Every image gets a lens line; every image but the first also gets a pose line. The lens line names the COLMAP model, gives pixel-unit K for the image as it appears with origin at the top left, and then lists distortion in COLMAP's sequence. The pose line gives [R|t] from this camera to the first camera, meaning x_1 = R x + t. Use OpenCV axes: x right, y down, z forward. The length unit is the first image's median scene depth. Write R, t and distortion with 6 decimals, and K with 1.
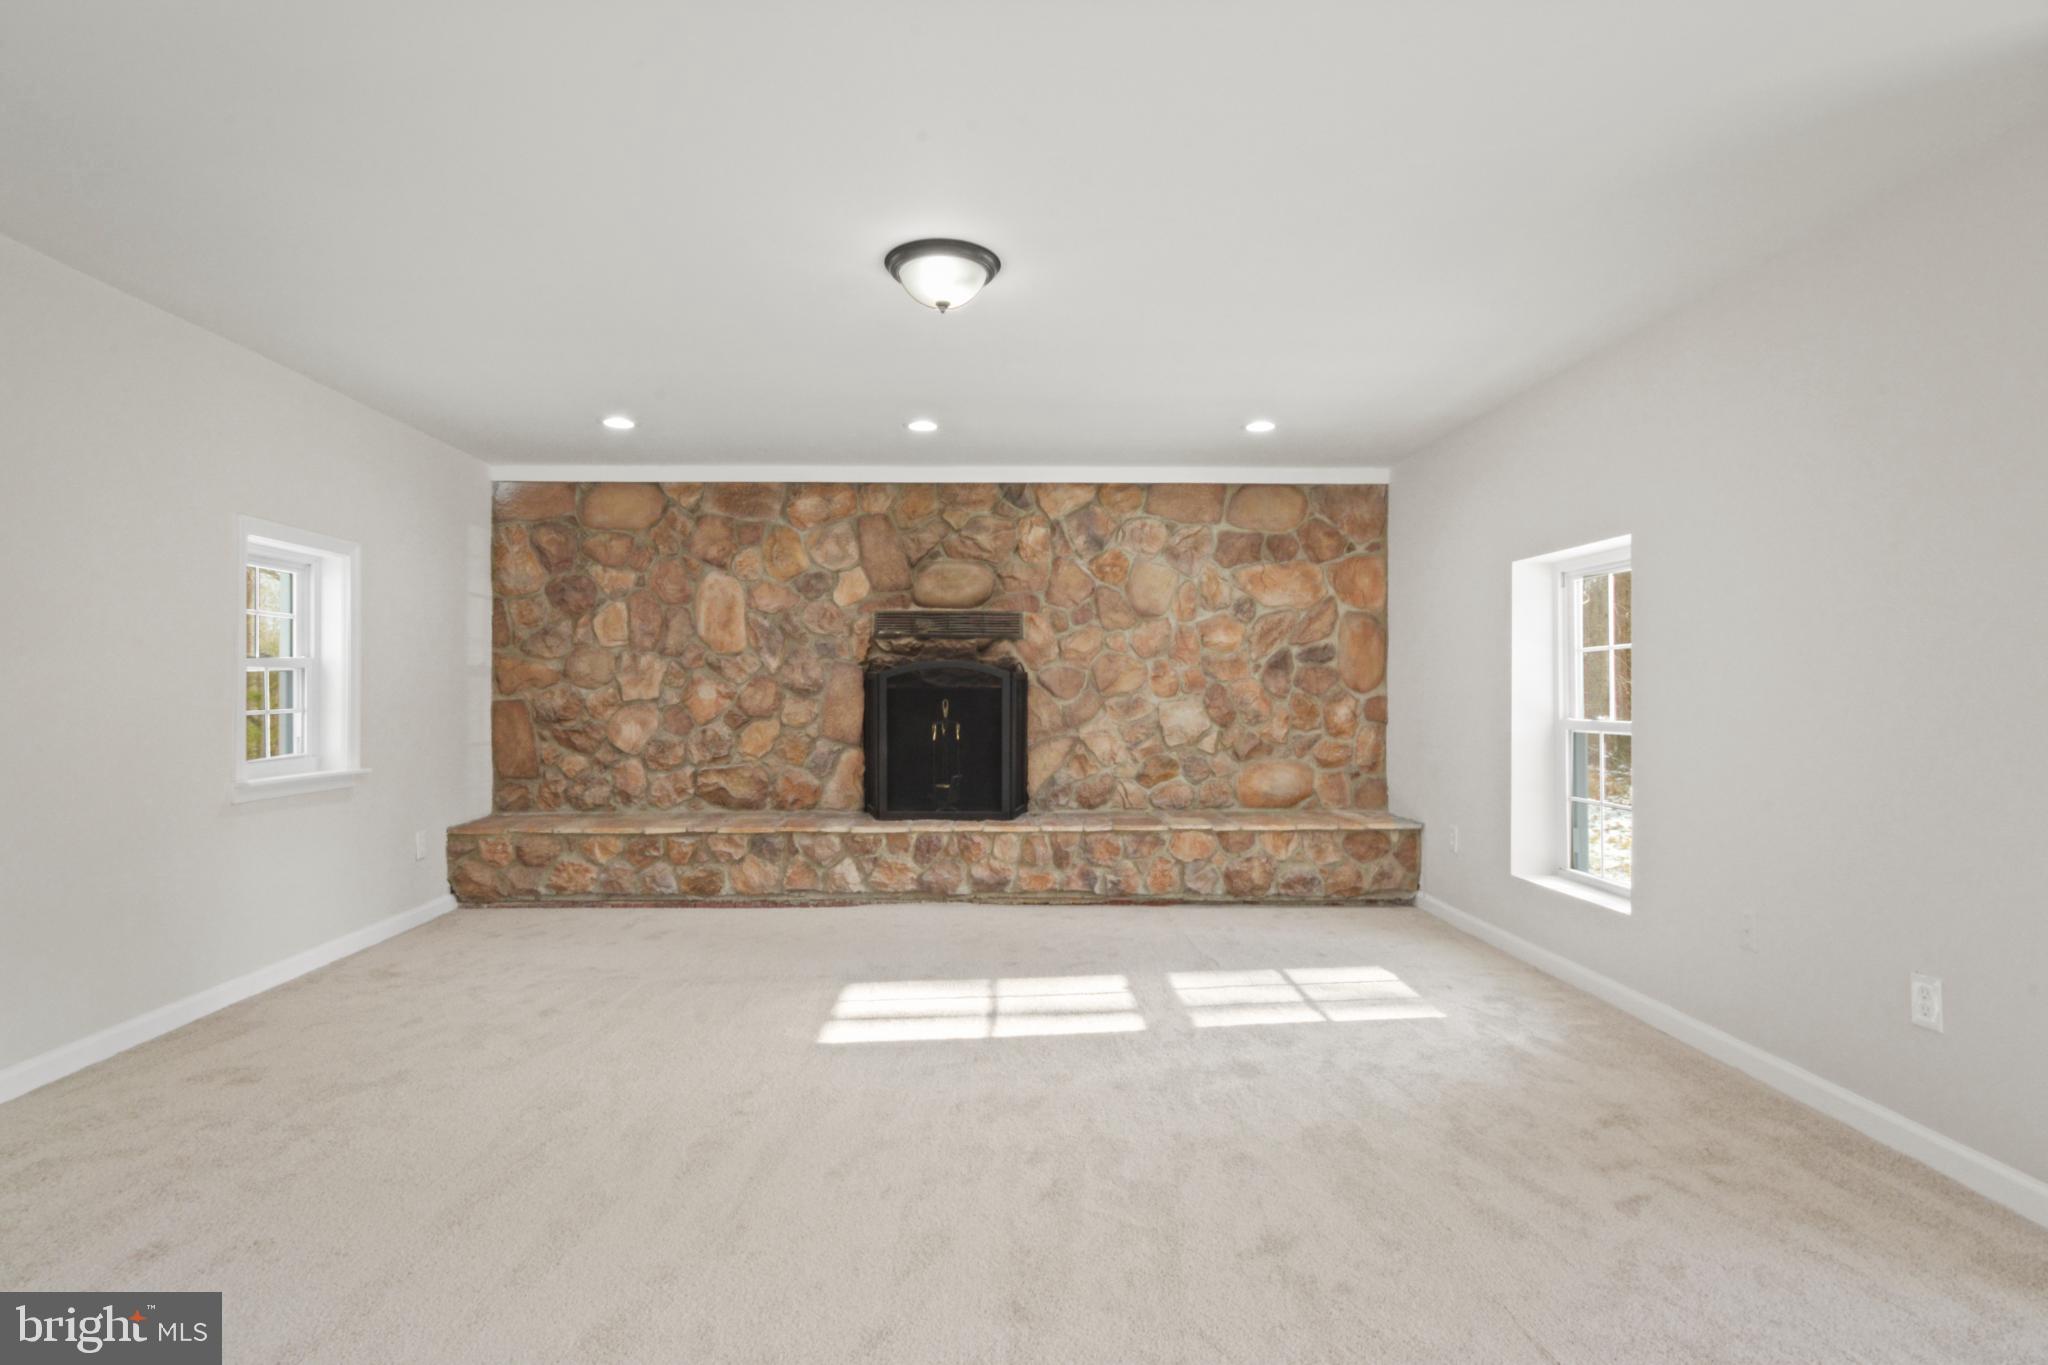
lens RADIAL K [[1044.0, 0, 1011.9], [0, 1044.0, 646.5], [0, 0, 1]] dist [0.003639, 0.000428]
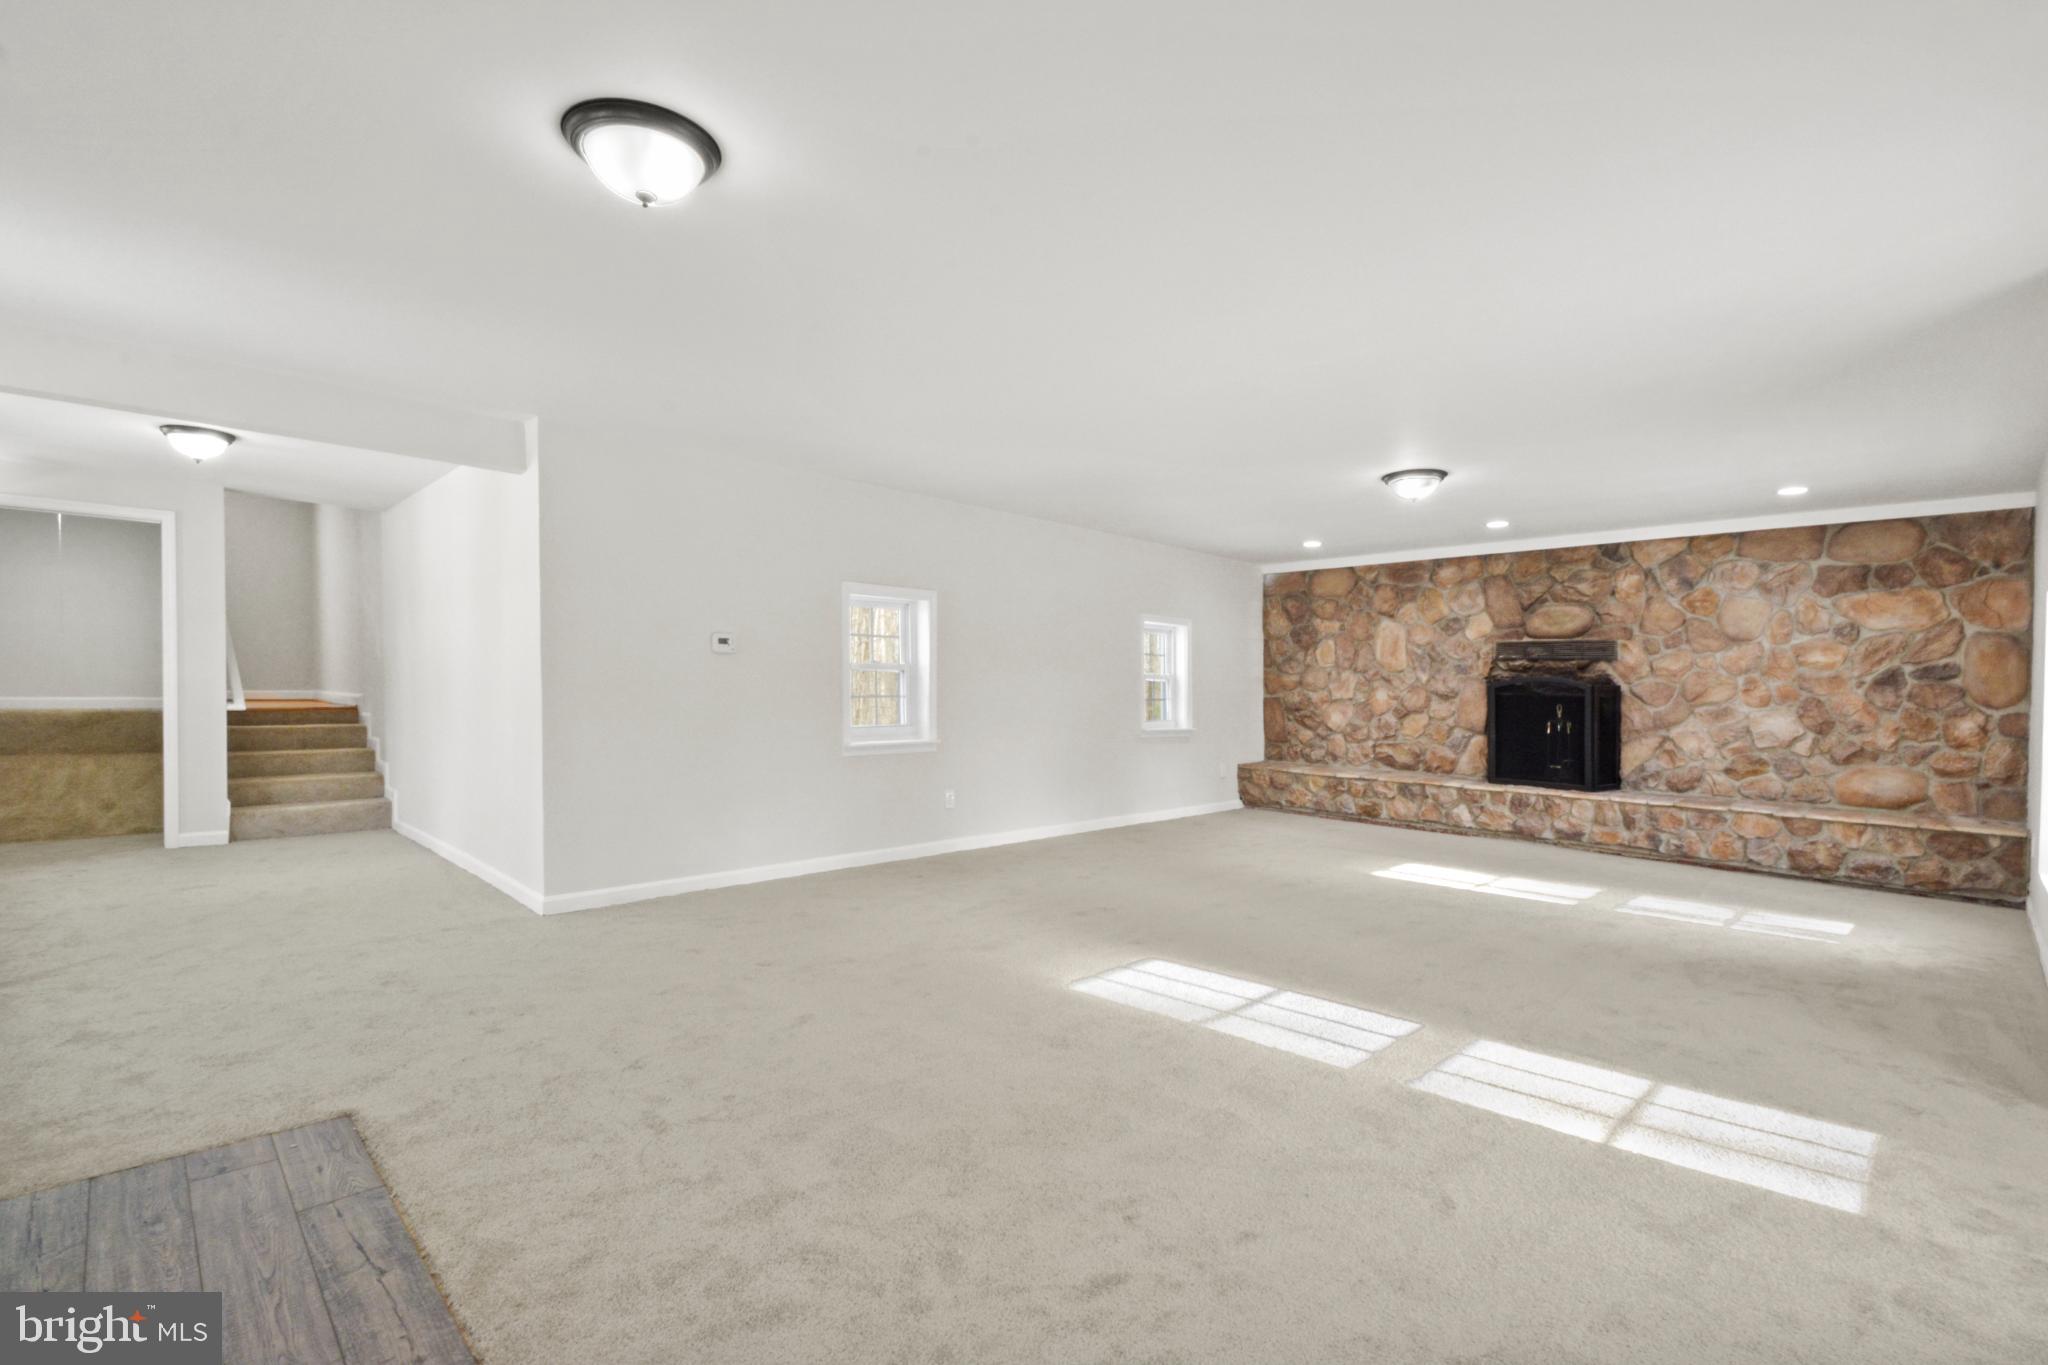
lens RADIAL K [[916.3, 0, 1027.5], [0, 916.3, 663.0], [0, 0, 1]] dist [0.033257, -0.025596]
pose [[0.690810, -0.005239, -0.723017, 0.354676], [0.007555, 0.999971, -0.000028, -0.009920], [0.722997, -0.005443, 0.690830, -0.370820]]
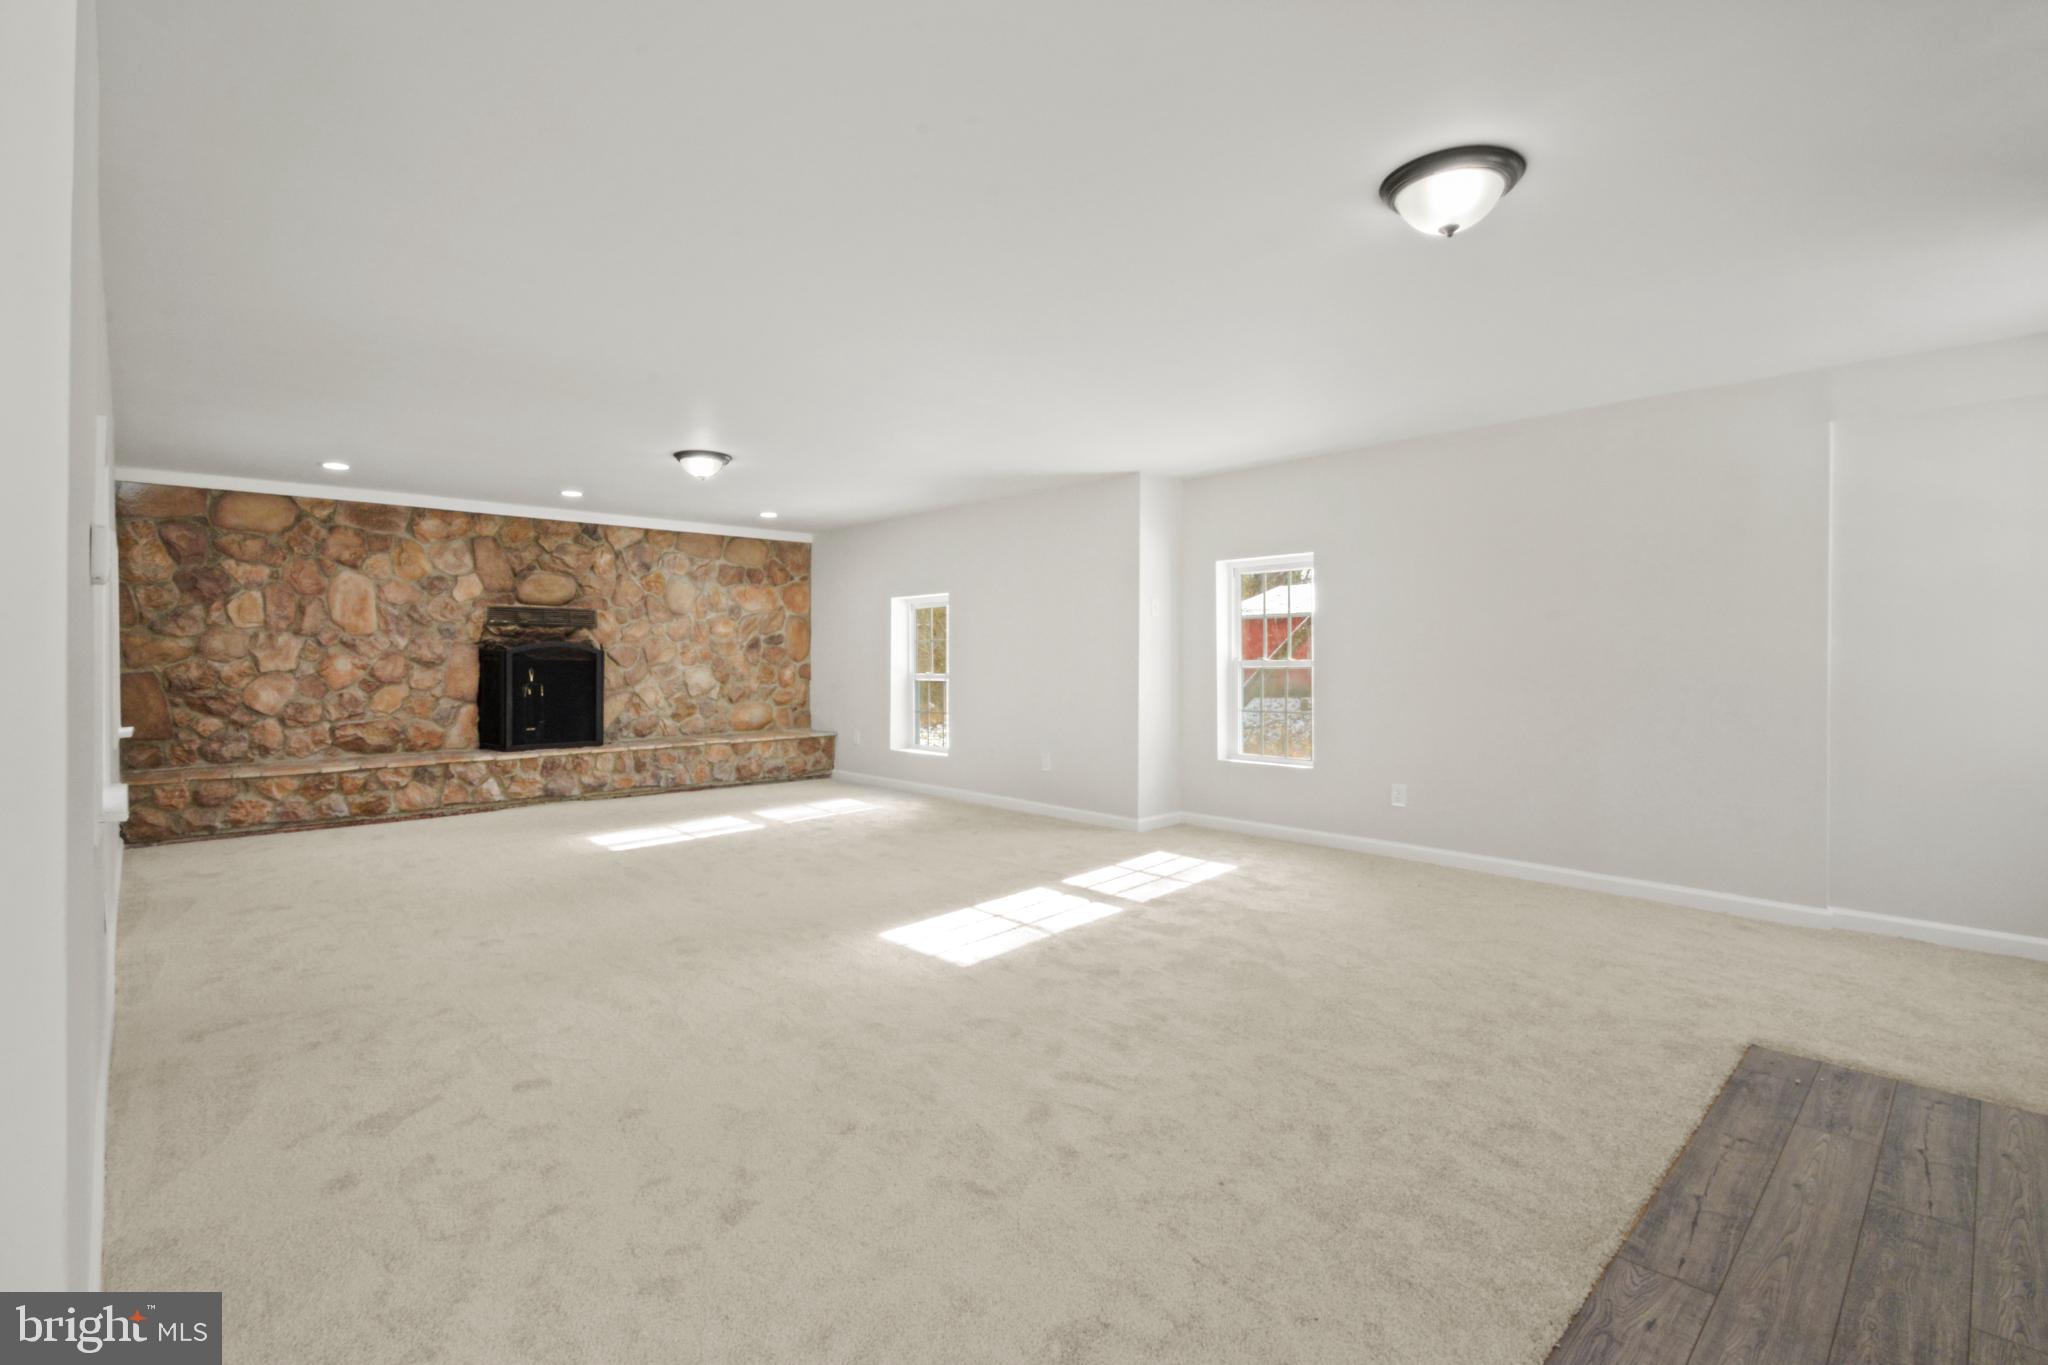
lens RADIAL K [[898.2, 0, 1025.0], [0, 898.2, 646.9], [0, 0, 1]] dist [0.031011, -0.024052]
pose [[0.738735, 0.005631, 0.673972, -0.423322], [-0.021490, 0.999653, 0.015204, -0.013129], [-0.673653, -0.025715, 0.738600, -0.389352]]
